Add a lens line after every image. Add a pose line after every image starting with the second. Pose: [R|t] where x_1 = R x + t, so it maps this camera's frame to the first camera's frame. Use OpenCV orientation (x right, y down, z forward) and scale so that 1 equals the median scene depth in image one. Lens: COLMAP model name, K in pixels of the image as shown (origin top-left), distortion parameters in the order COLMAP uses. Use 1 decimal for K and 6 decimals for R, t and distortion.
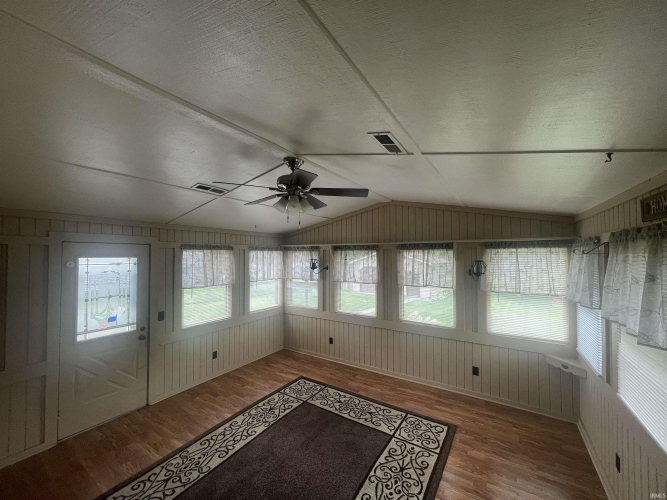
lens RADIAL K [[269.1, 0, 333.0], [0, 269.1, 249.5], [0, 0, 1]] dist [-0.000006, -0.000140]
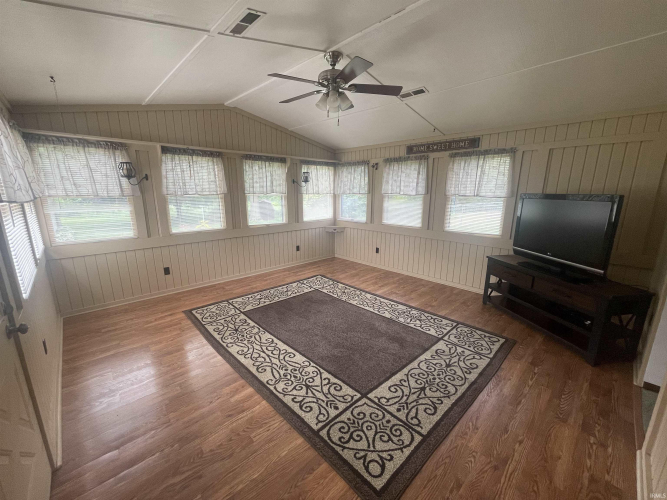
lens RADIAL K [[269.1, 0, 332.2], [0, 269.1, 249.5], [0, 0, 1]] dist [-0.000006, -0.000140]
pose [[0.238687, -0.210694, 0.947964, -0.914925], [-0.024618, 0.974553, 0.222803, 0.123434], [-0.970784, -0.076518, 0.227426, 0.494263]]
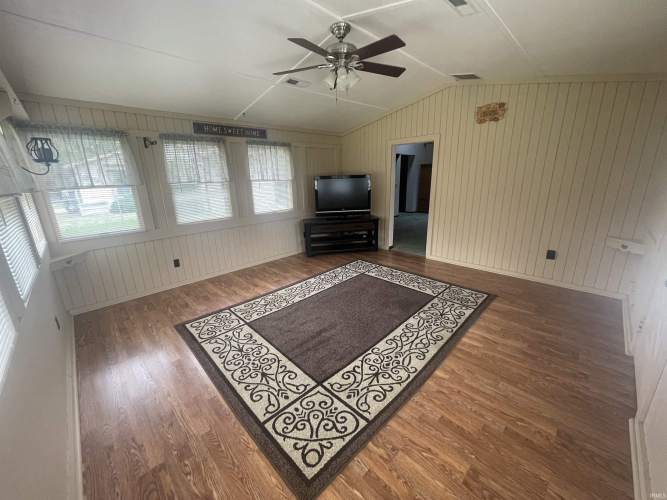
lens RADIAL K [[269.1, 0, 332.8], [0, 269.1, 249.9], [0, 0, 1]] dist [-0.000006, -0.000140]
pose [[-0.974474, -0.034501, 0.221833, -0.253680], [0.023061, 0.967510, 0.251777, 0.148267], [-0.223313, 0.250466, -0.942018, 1.493975]]
